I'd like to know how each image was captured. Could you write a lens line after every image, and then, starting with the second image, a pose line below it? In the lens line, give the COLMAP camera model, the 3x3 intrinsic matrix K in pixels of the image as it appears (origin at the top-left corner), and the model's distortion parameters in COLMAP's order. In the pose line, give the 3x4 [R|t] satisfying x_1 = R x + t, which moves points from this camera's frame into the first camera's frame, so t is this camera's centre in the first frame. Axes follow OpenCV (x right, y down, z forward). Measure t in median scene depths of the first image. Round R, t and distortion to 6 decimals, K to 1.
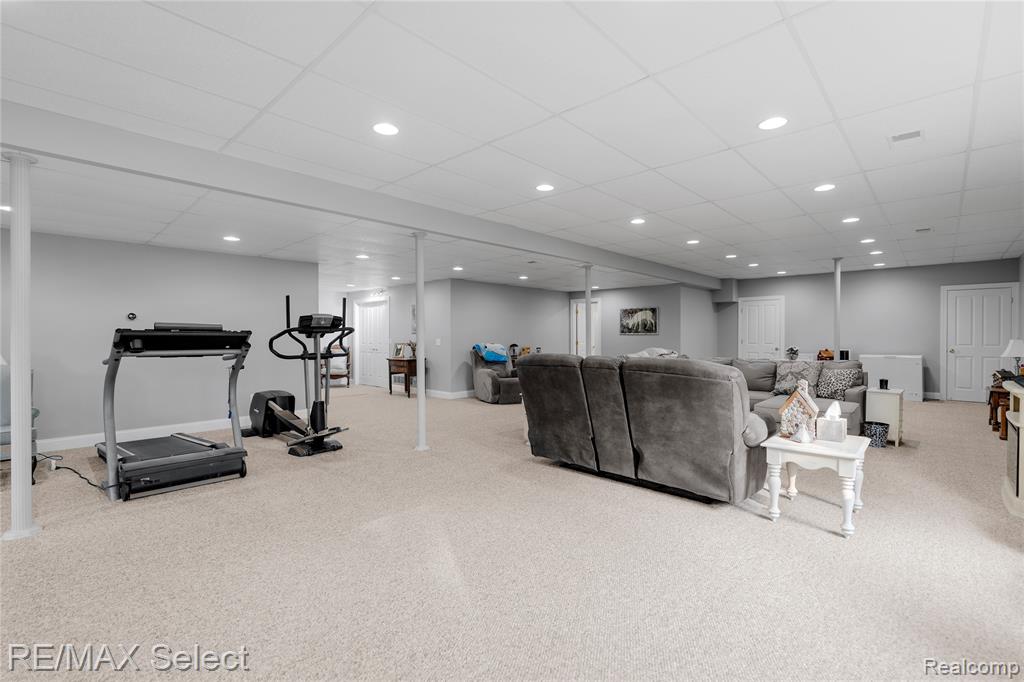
lens RADIAL K [[462.9, 0, 517.3], [0, 462.9, 334.6], [0, 0, 1]] dist [-0.000852, 0.000260]
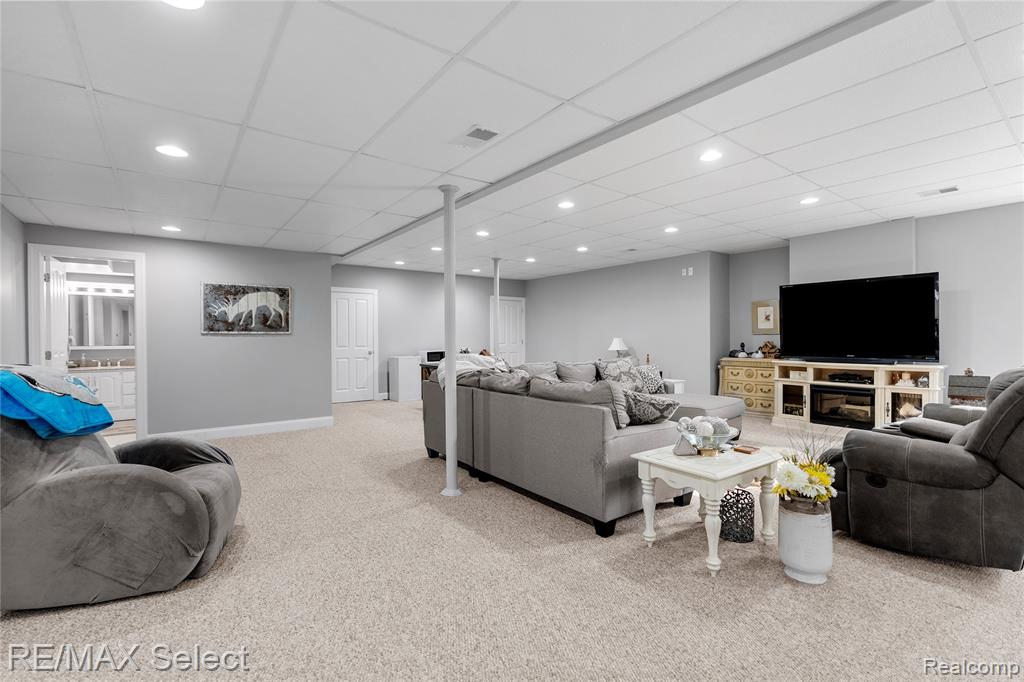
lens RADIAL K [[462.9, 0, 517.3], [0, 462.9, 334.6], [0, 0, 1]] dist [-0.000852, 0.000260]
pose [[0.173685, 0.005124, 0.984788, -0.216594], [-0.003557, 0.999983, -0.004576, 0.001465], [-0.984795, -0.002709, 0.173700, 0.597071]]
